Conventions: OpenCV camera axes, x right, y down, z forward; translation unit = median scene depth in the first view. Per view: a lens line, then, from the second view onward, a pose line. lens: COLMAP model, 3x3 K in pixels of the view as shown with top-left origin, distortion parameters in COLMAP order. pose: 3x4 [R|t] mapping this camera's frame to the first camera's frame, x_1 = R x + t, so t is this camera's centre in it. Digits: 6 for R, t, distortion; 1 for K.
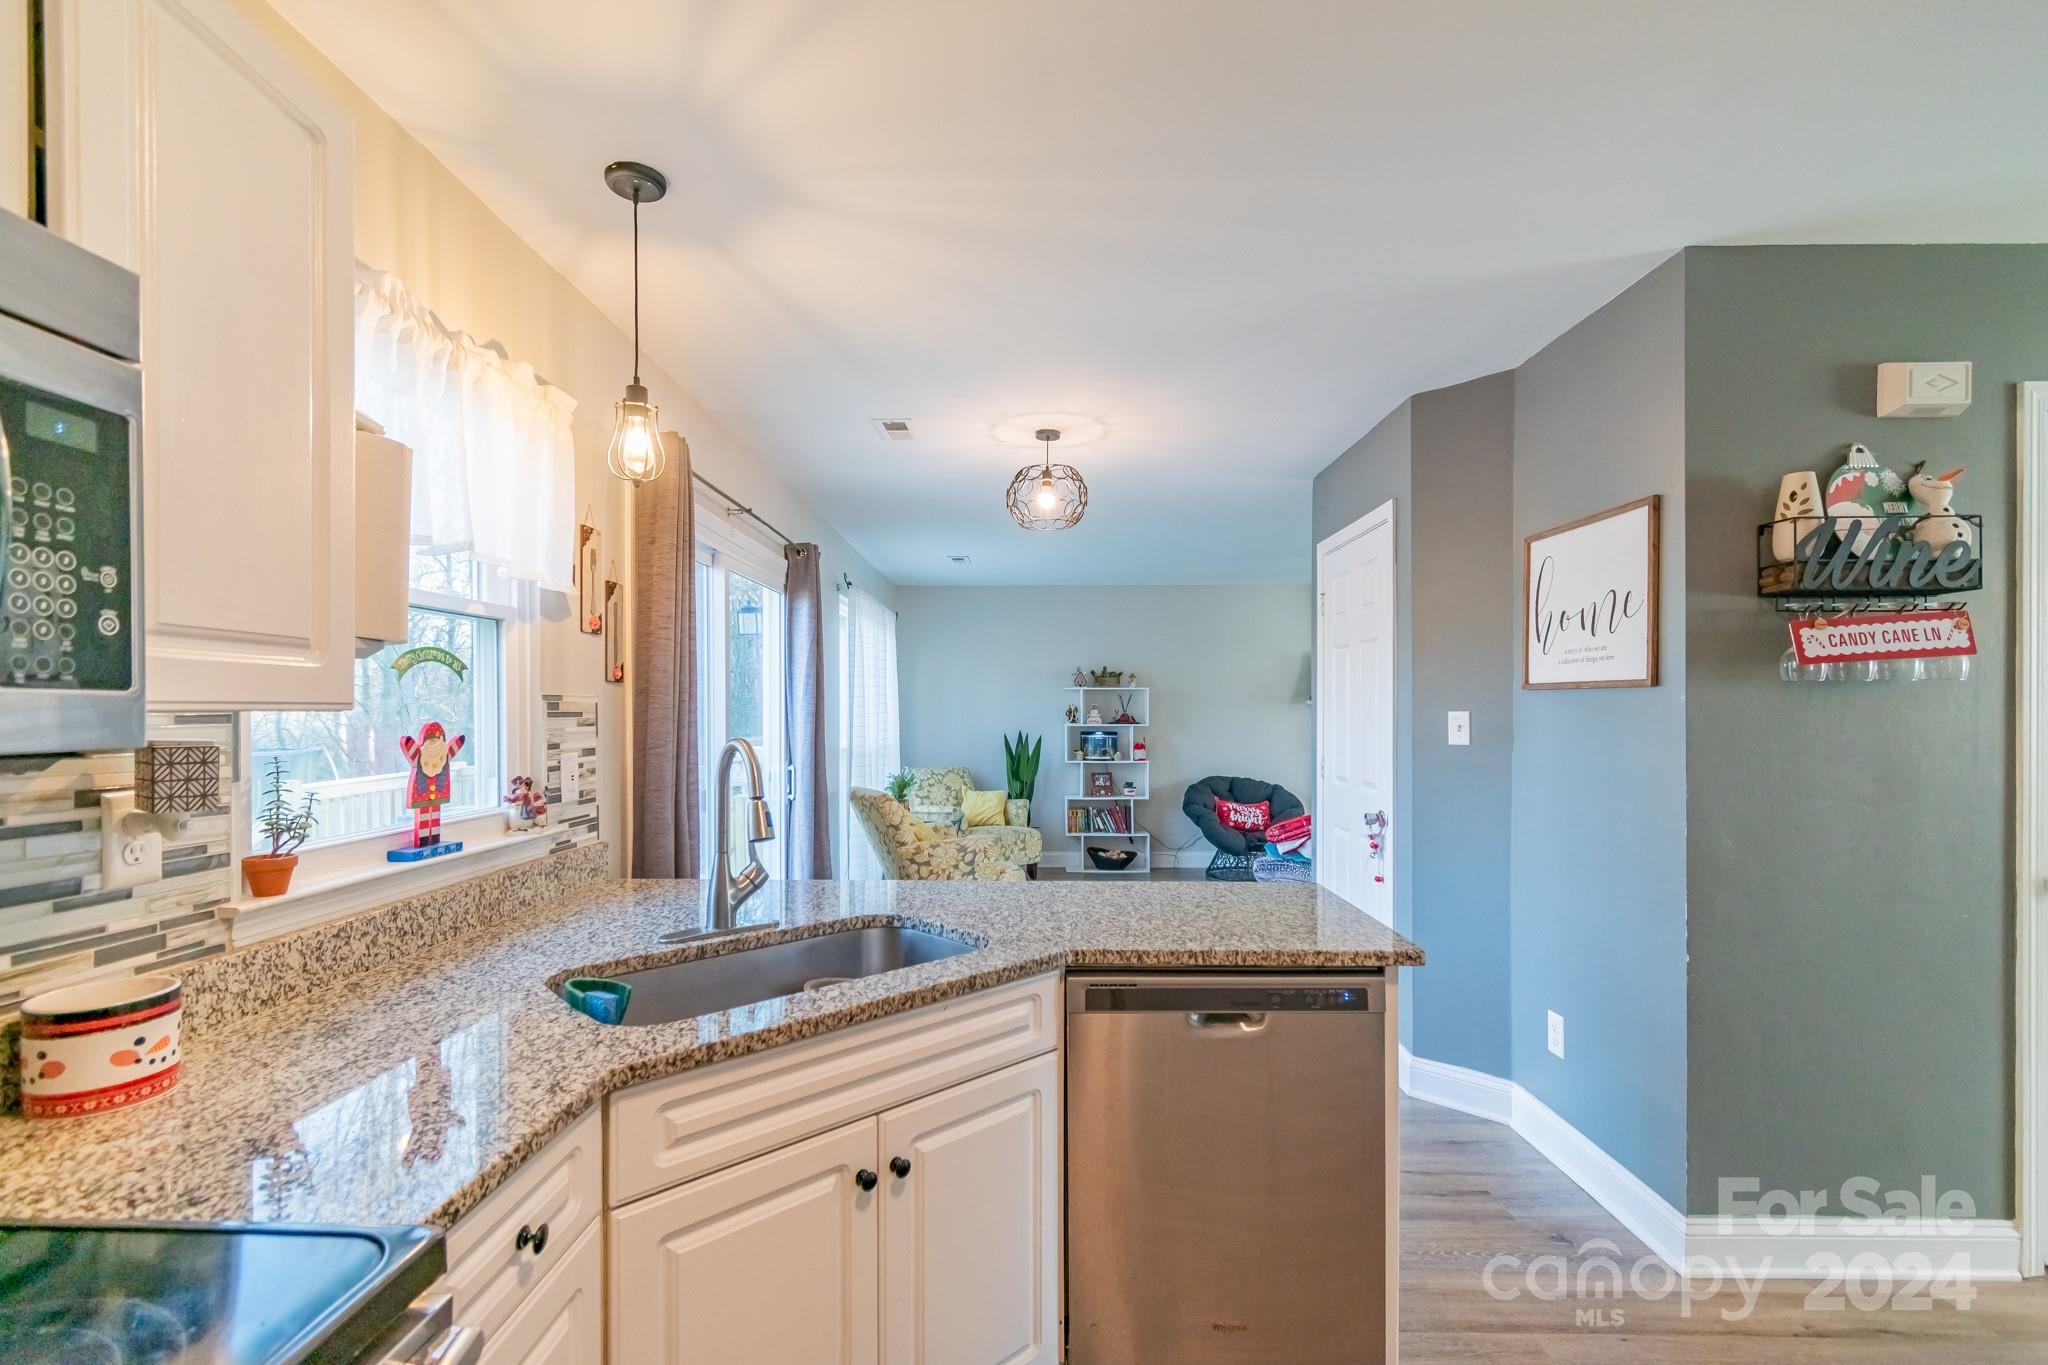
lens RADIAL K [[913.9, 0, 1003.6], [0, 913.9, 719.9], [0, 0, 1]] dist [0.003431, -0.000971]
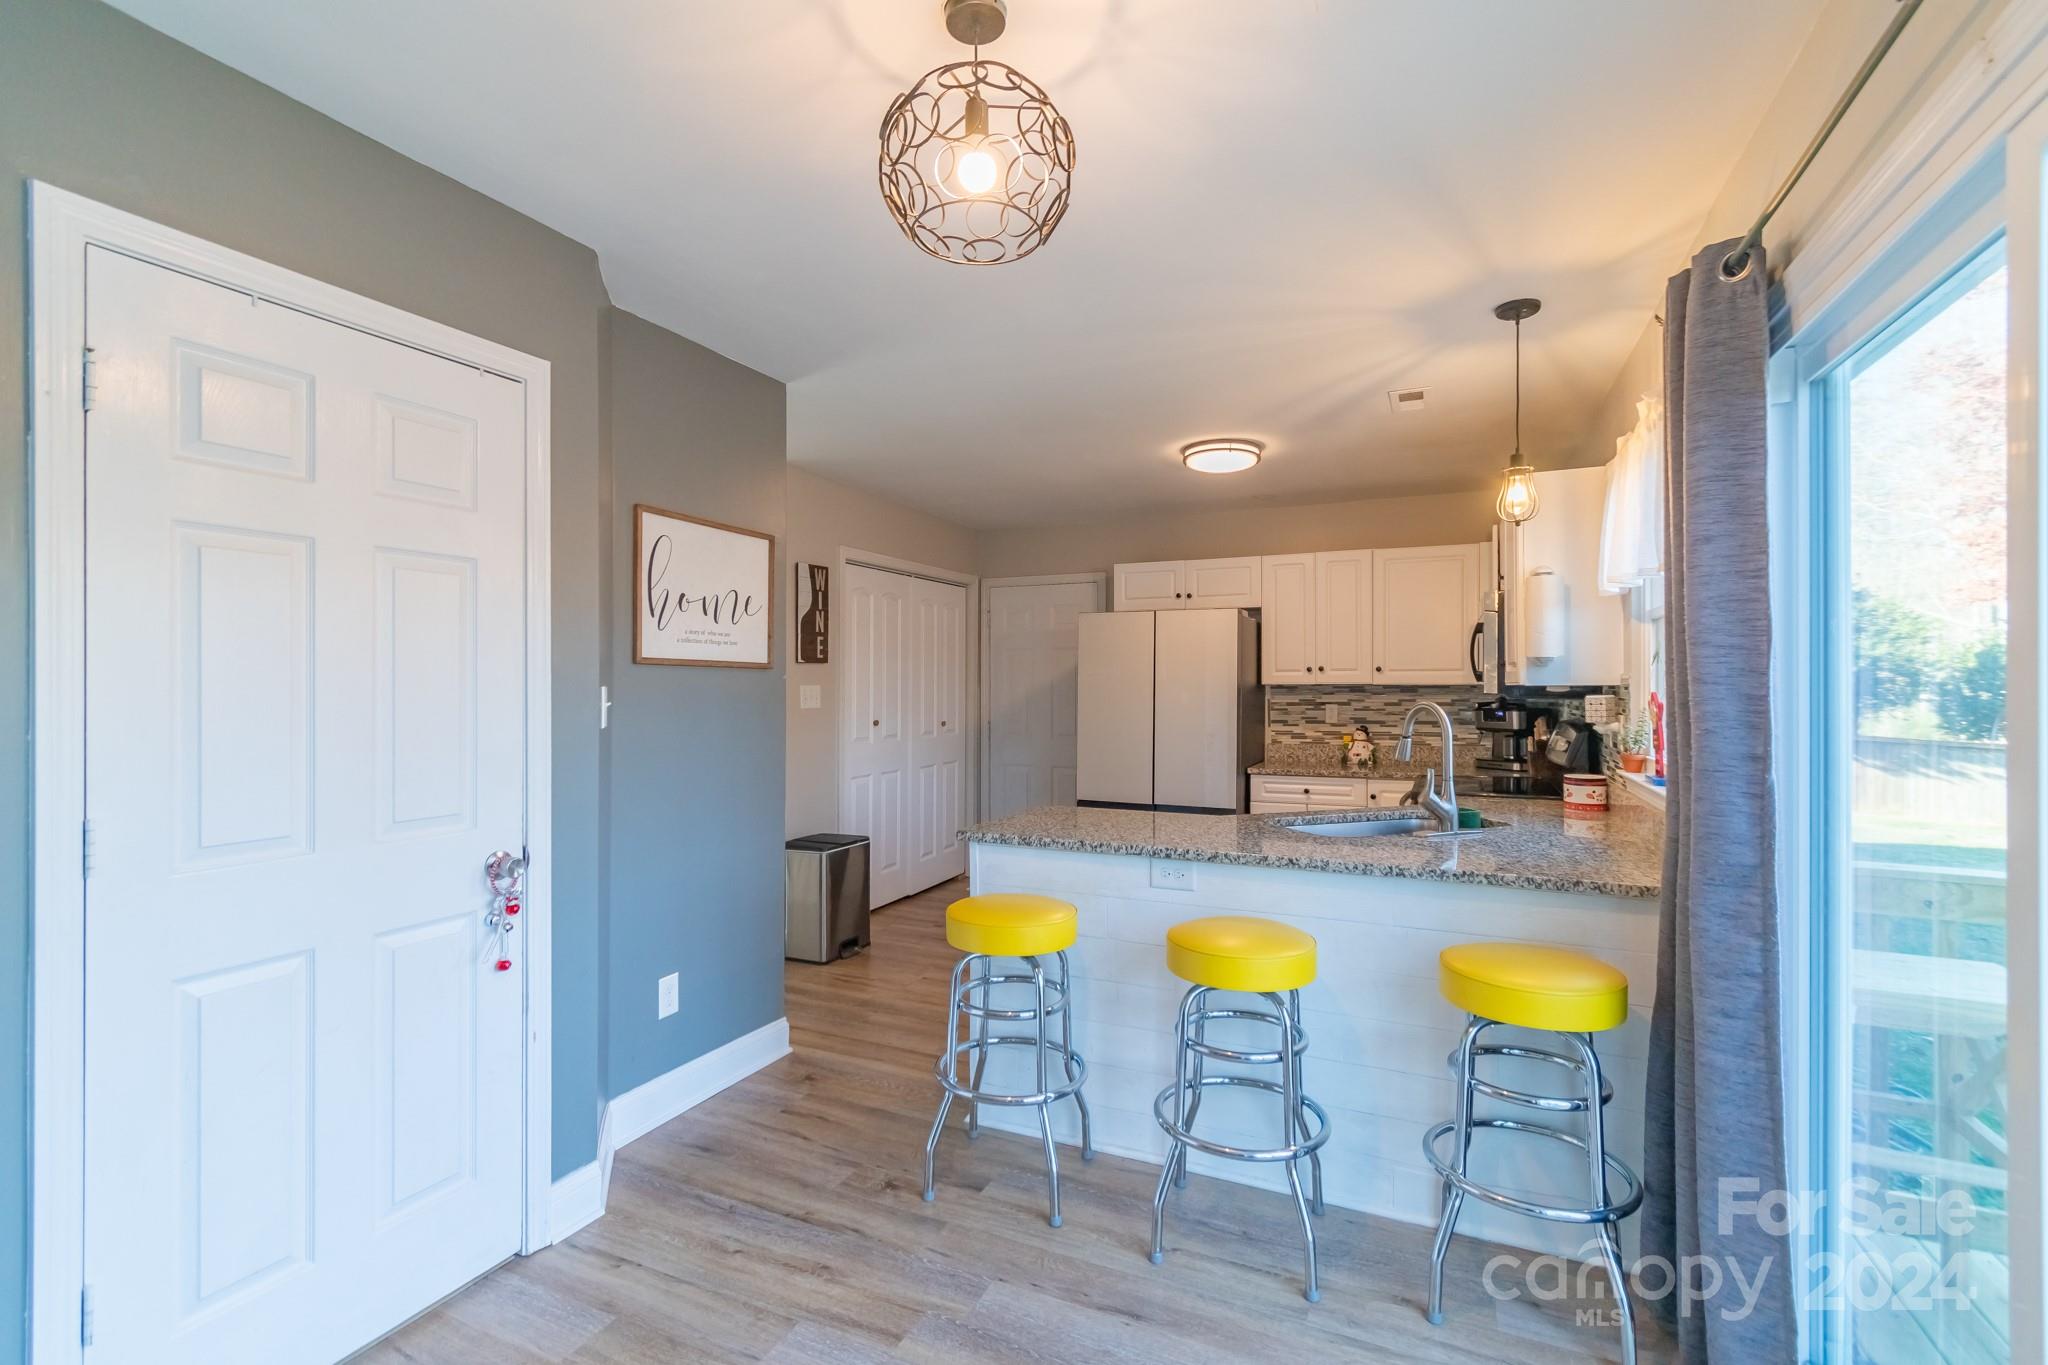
lens RADIAL K [[913.9, 0, 1015.1], [0, 913.9, 686.2], [0, 0, 1]] dist [0.003431, -0.000971]
pose [[-0.918637, 0.000517, 0.395102, -0.266890], [0.004483, 0.999948, 0.009115, -0.025812], [-0.395077, 0.010145, -0.918592, 2.795212]]
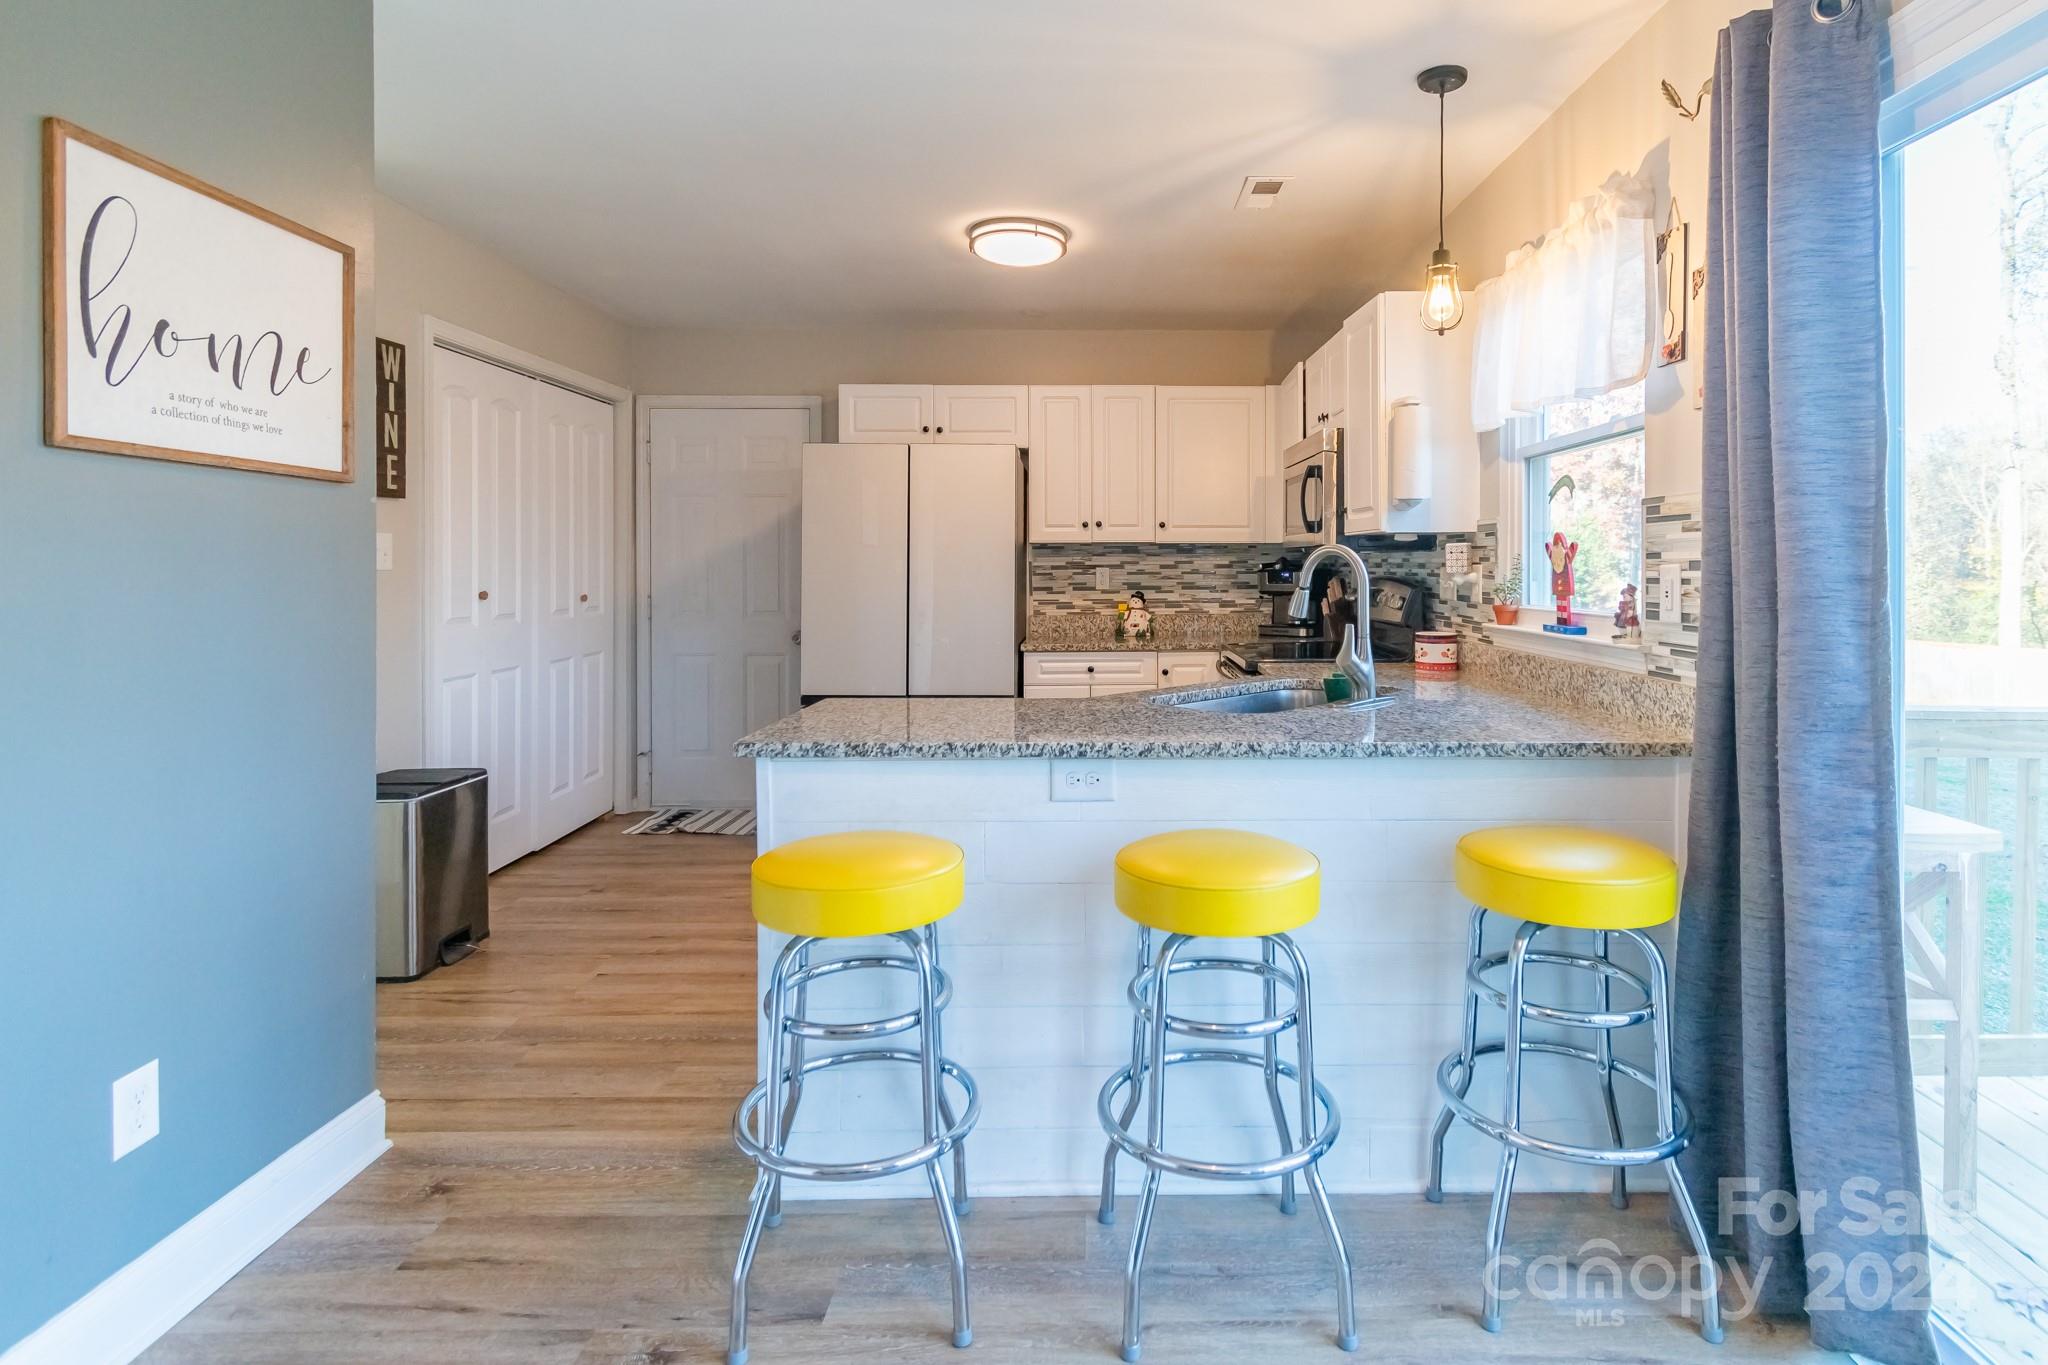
lens RADIAL K [[1045.1, 0, 1104.4], [0, 1045.1, 576.2], [0, 0, 1]] dist [0.005974, -0.001372]
pose [[-0.998988, 0.001467, -0.044948, 0.108193], [0.000612, 0.999818, 0.019043, 0.037274], [0.044968, 0.018996, -0.998808, 2.529221]]
